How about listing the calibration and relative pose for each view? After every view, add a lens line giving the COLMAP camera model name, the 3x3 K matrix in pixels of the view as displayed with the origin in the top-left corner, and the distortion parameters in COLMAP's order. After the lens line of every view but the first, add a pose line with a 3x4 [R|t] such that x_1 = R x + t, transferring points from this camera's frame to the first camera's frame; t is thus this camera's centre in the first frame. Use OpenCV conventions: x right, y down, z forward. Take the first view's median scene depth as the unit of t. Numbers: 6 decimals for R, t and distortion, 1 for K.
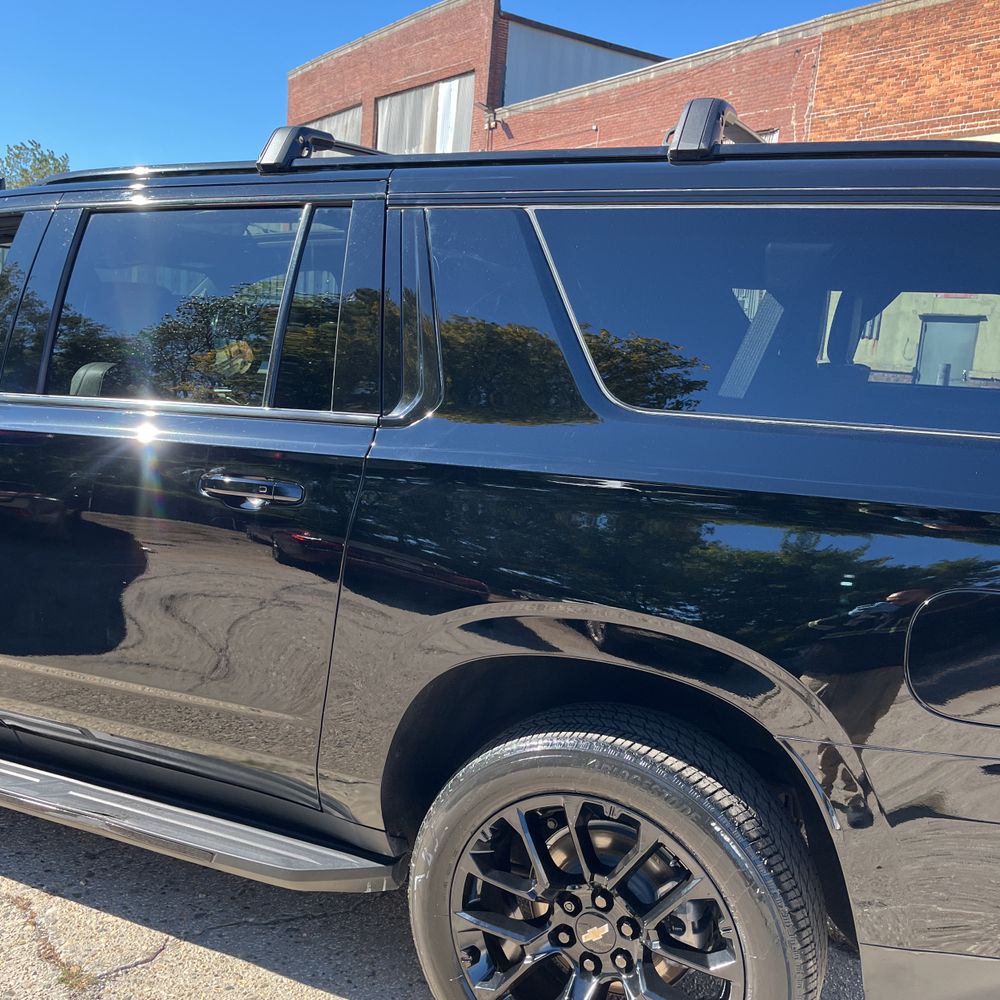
lens RADIAL K [[1014.2, 0, 496.6], [0, 1014.2, 509.3], [0, 0, 1]] dist [0.023605, 0.000000]
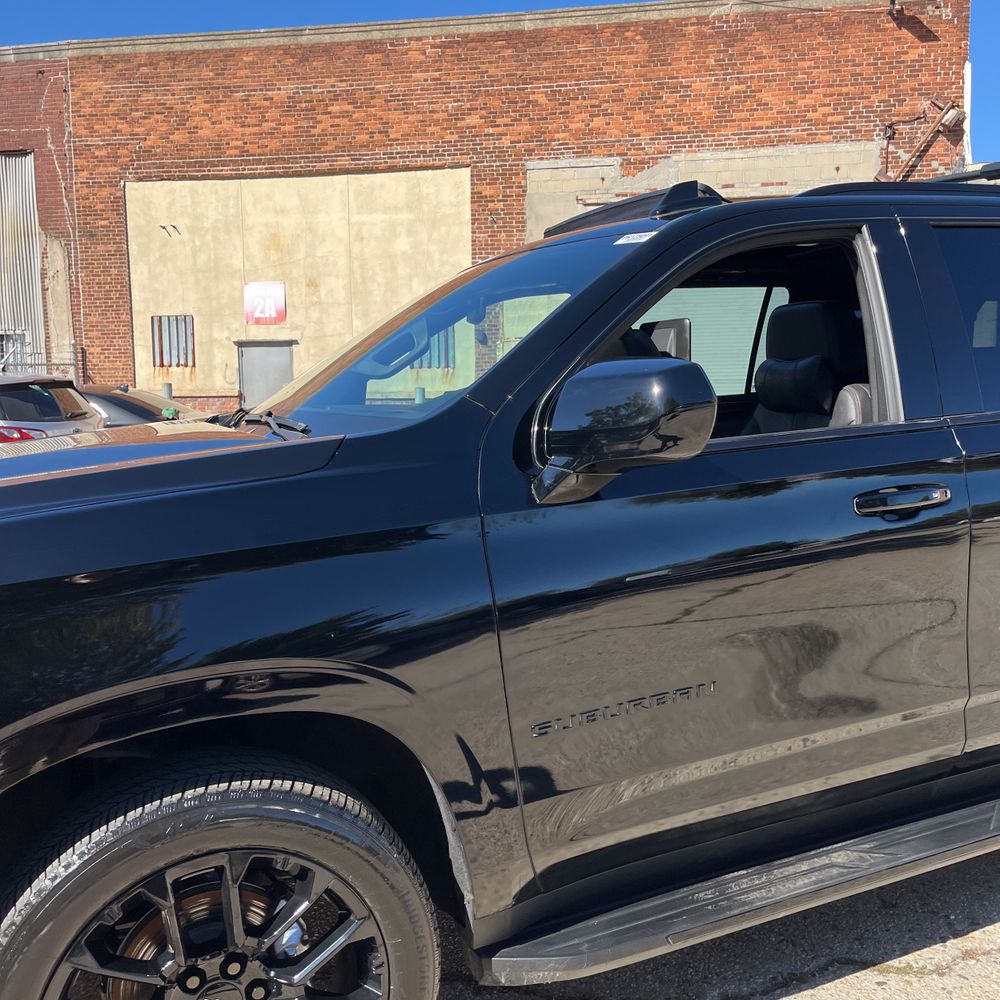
lens RADIAL K [[1014.2, 0, 500.2], [0, 1014.2, 509.5], [0, 0, 1]] dist [0.023605, 0.000000]
pose [[0.652154, -0.162397, 0.740488, -0.214254], [0.184766, 0.981379, 0.052502, -0.022564], [-0.735226, 0.102577, 0.670015, 0.100515]]
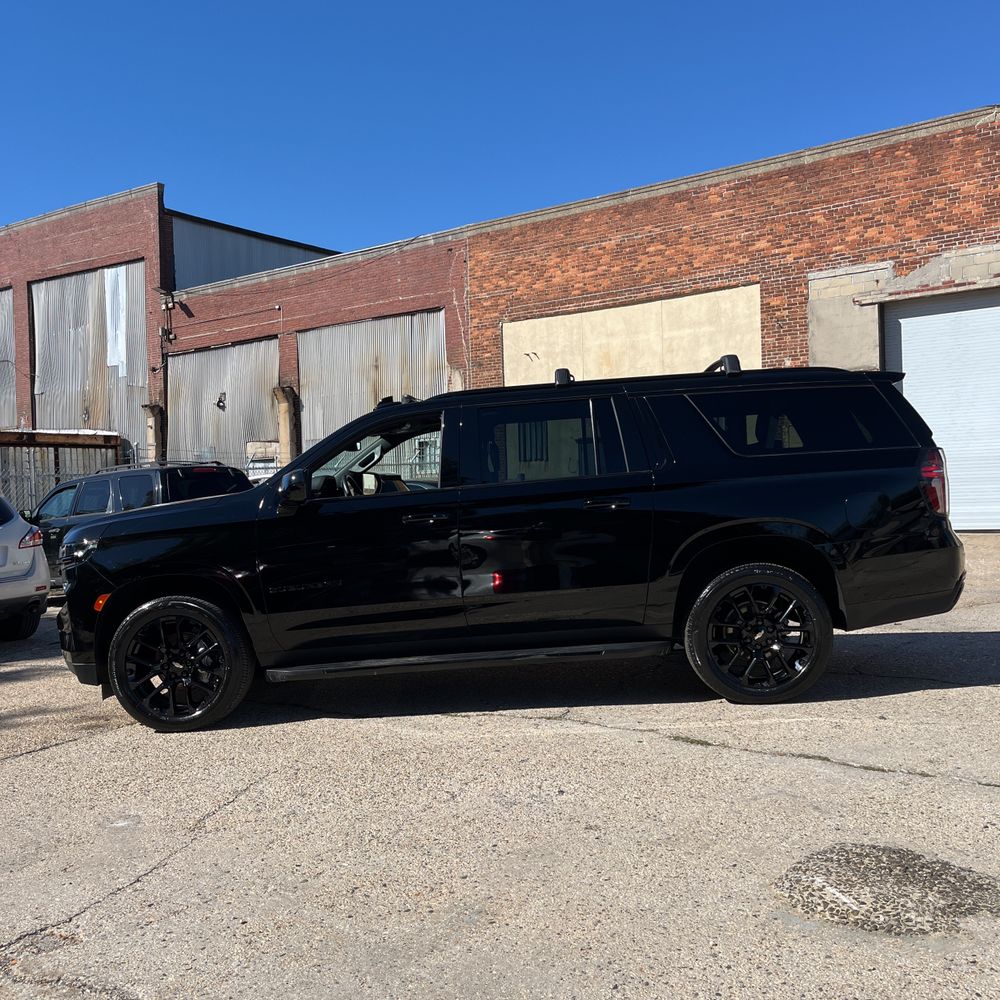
lens RADIAL K [[1014.2, 0, 494.2], [0, 1014.2, 517.1], [0, 0, 1]] dist [0.023605, 0.000000]
pose [[0.920556, -0.111678, 0.374306, -0.189541], [0.161632, 0.981277, -0.104739, 0.030828], [-0.355601, 0.156918, 0.921371, -0.167693]]
